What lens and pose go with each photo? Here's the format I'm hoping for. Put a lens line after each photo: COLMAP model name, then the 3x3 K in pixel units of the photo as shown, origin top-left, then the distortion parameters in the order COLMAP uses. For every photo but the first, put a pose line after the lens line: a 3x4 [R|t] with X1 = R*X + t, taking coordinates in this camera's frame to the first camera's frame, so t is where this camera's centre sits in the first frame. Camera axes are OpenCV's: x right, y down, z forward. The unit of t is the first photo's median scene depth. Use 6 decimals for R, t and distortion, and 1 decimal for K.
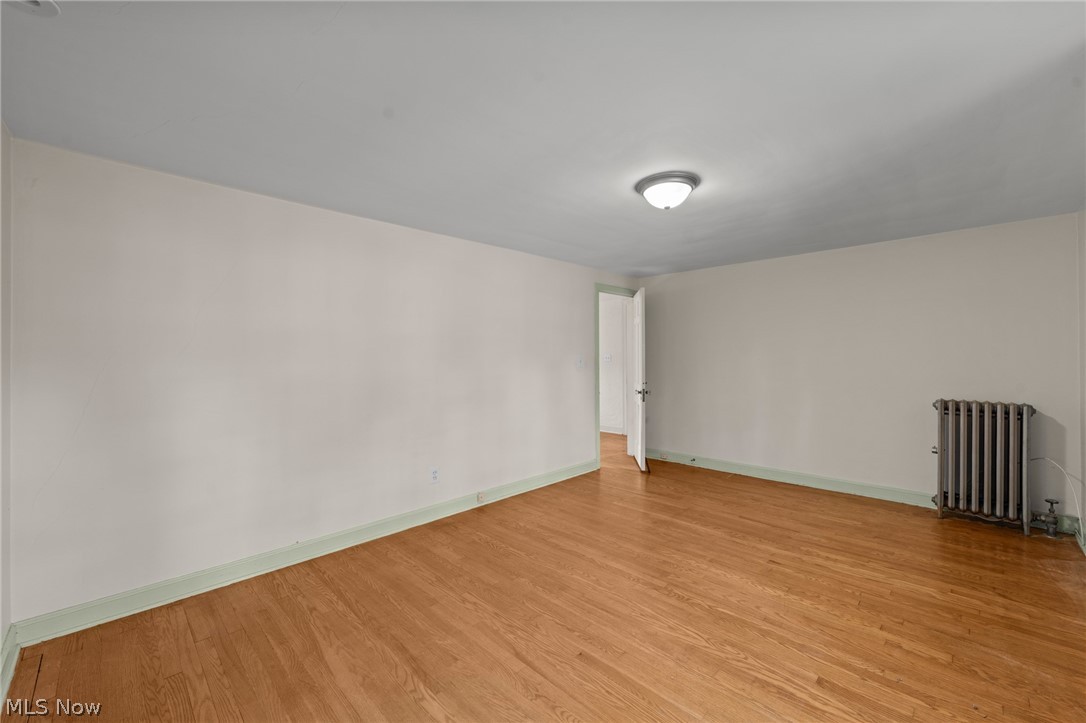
lens RADIAL K [[406.6, 0, 543.7], [0, 406.6, 357.4], [0, 0, 1]] dist [-0.000393, -0.000083]
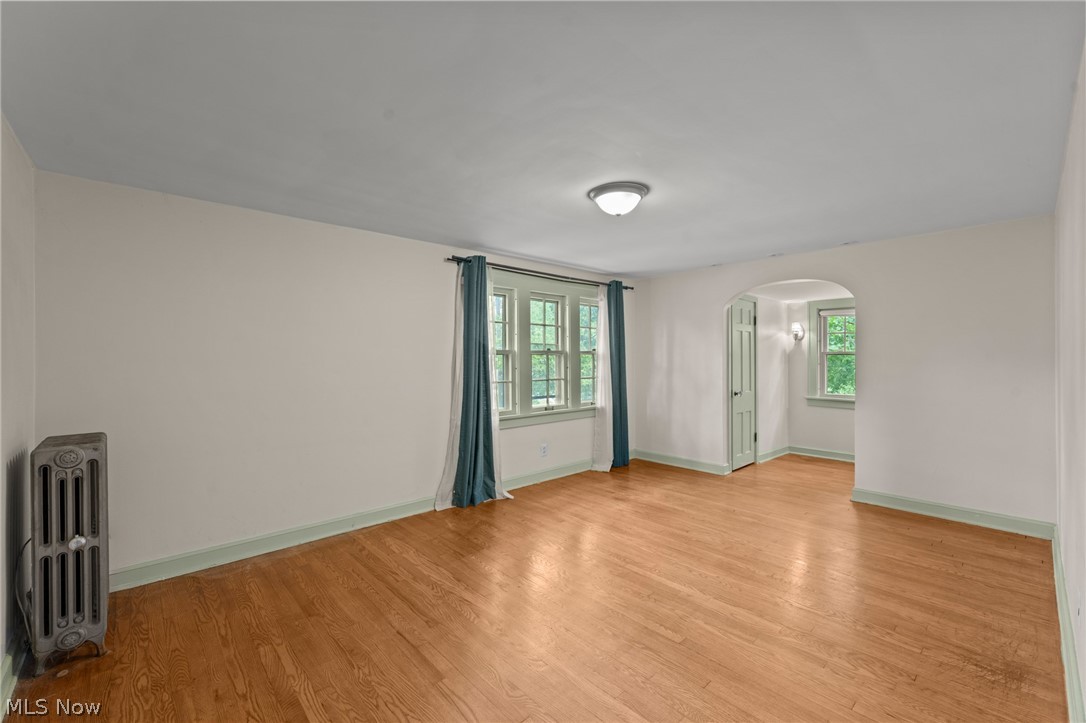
lens RADIAL K [[454.3, 0, 545.0], [0, 454.3, 360.3], [0, 0, 1]] dist [0.000447, 0.000169]
pose [[-0.999439, 0.012172, 0.031190, 0.447642], [0.012328, 0.999912, 0.004811, -0.004556], [-0.031129, 0.005192, -0.999502, 2.107874]]
